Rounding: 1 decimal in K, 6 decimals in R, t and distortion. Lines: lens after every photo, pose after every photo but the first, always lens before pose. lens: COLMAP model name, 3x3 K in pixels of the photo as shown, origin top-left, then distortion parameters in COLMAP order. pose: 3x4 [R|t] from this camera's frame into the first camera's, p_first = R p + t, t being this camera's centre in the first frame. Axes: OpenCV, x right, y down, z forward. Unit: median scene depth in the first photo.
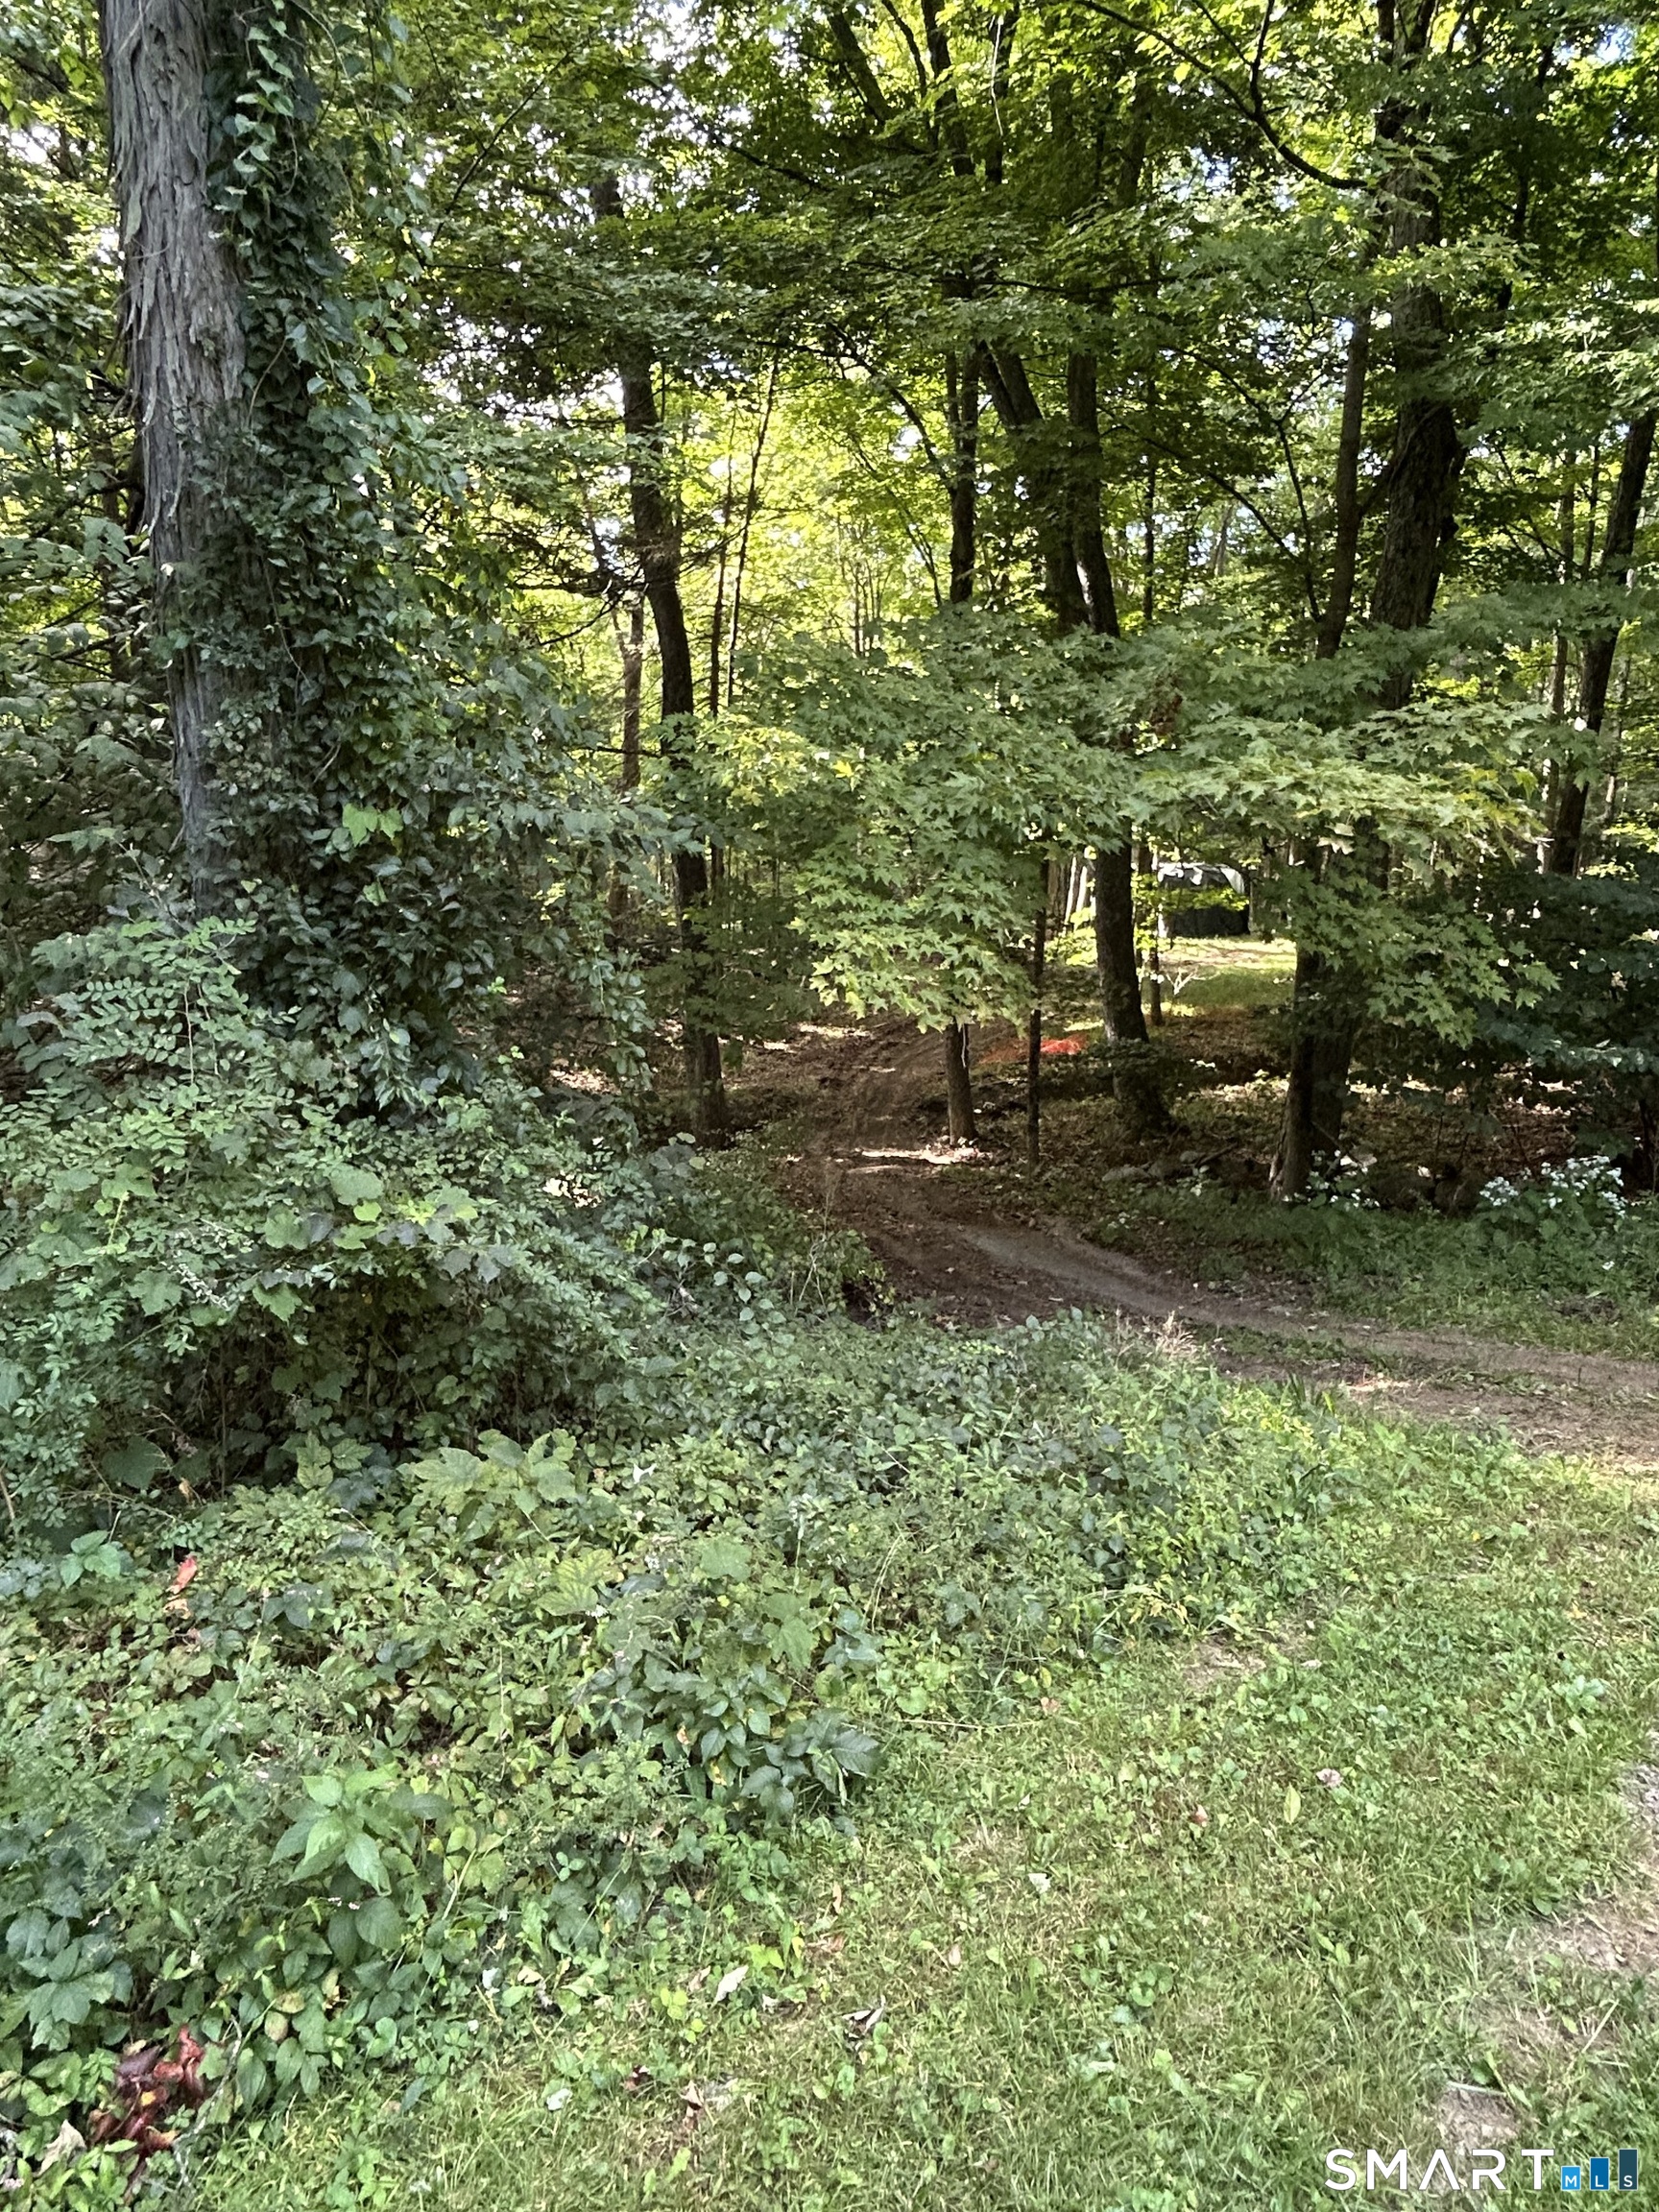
lens RADIAL K [[1365.8, 0, 830.5], [0, 1365.8, 1106.1], [0, 0, 1]] dist [-0.013638, -0.008357]
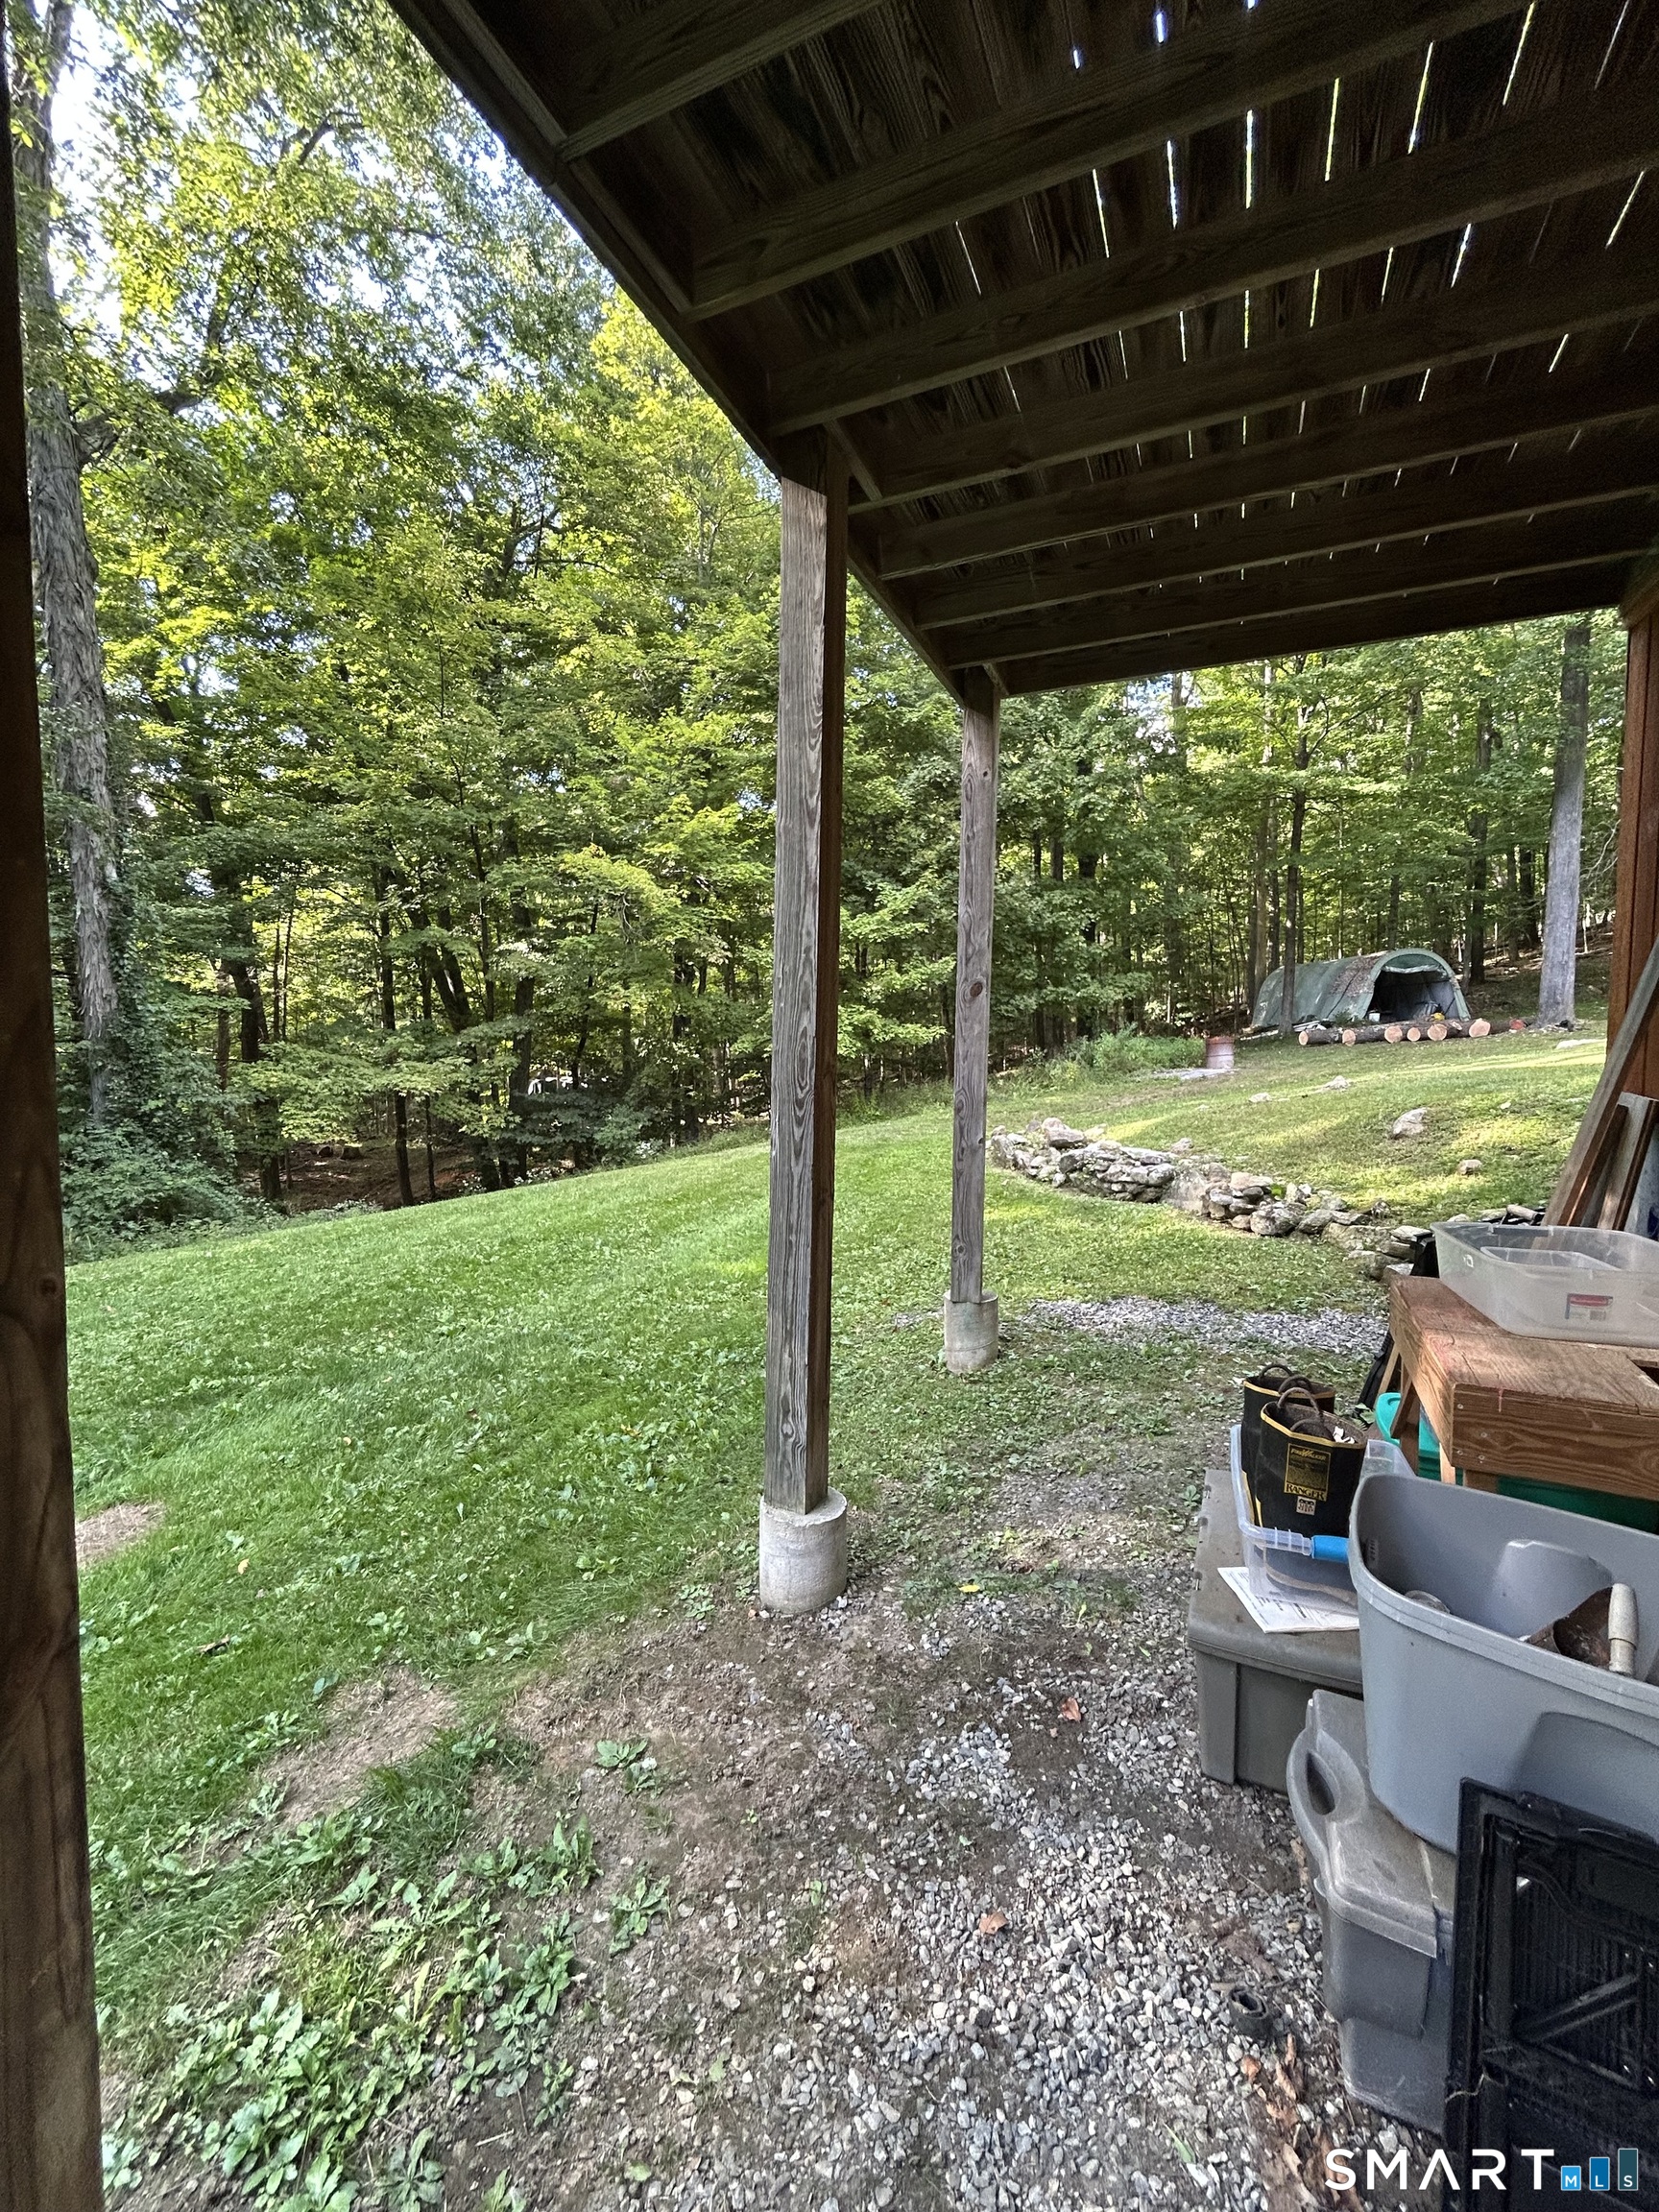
lens RADIAL K [[902.8, 0, 823.8], [0, 902.8, 1095.6], [0, 0, 1]] dist [-0.001958, -0.000018]
pose [[0.901790, -0.063081, 0.427547, 0.331191], [0.122646, 0.985972, -0.113214, 0.331740], [-0.414408, 0.154532, 0.896876, -2.323644]]
